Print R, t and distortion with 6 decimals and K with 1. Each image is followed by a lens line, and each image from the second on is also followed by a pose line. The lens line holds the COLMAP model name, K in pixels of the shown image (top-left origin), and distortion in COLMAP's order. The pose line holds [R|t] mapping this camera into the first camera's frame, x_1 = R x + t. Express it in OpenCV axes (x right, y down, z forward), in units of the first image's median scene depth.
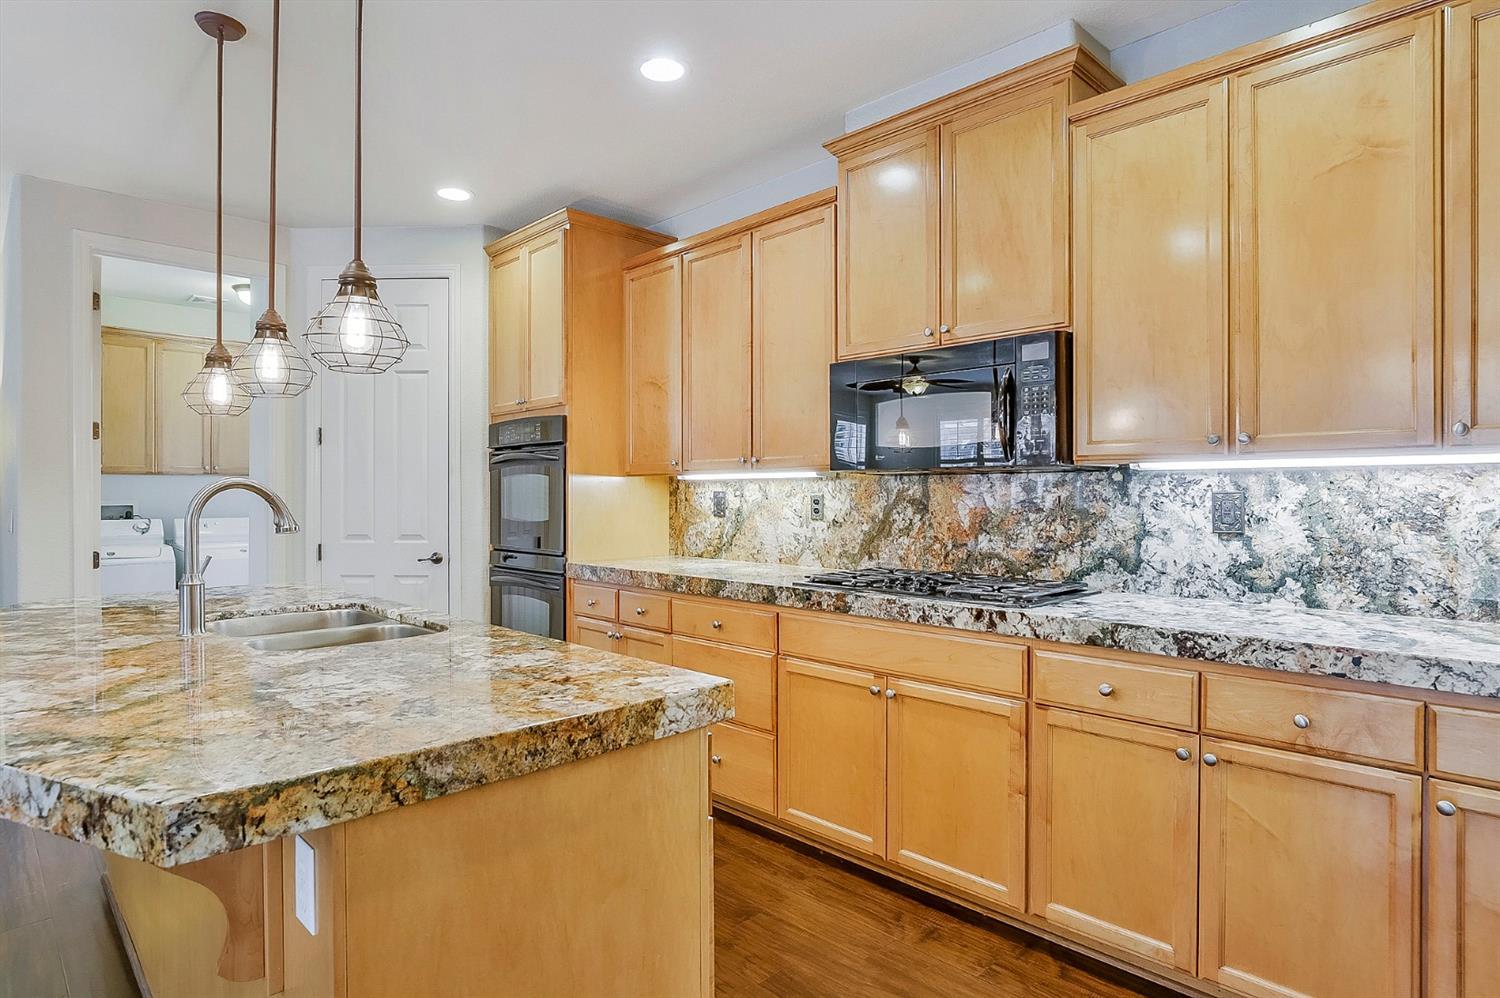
lens RADIAL K [[840.7, 0, 750.0], [0, 840.7, 499.0], [0, 0, 1]] dist [-0.003013, 0.000016]
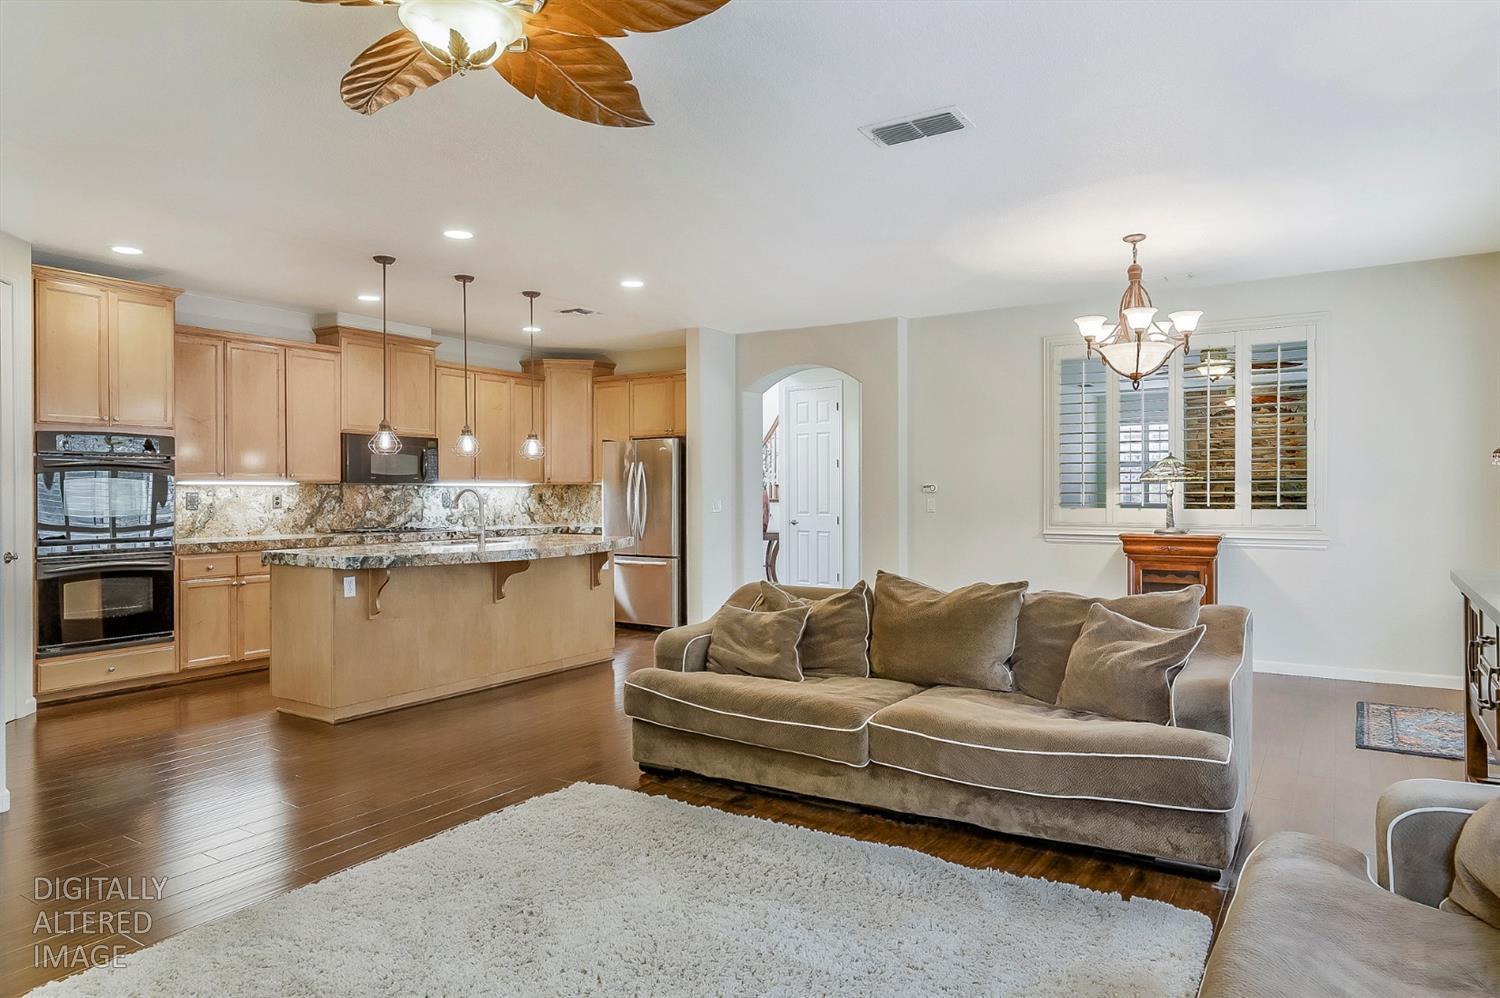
lens RADIAL K [[967.3, 0, 750.0], [0, 967.3, 499.0], [0, 0, 1]] dist [-0.000139, -0.000079]
pose [[-0.236898, -0.003574, 0.971528, -2.317677], [0.010549, 0.999925, 0.006251, 0.002671], [-0.971477, 0.011730, -0.236843, 0.542235]]
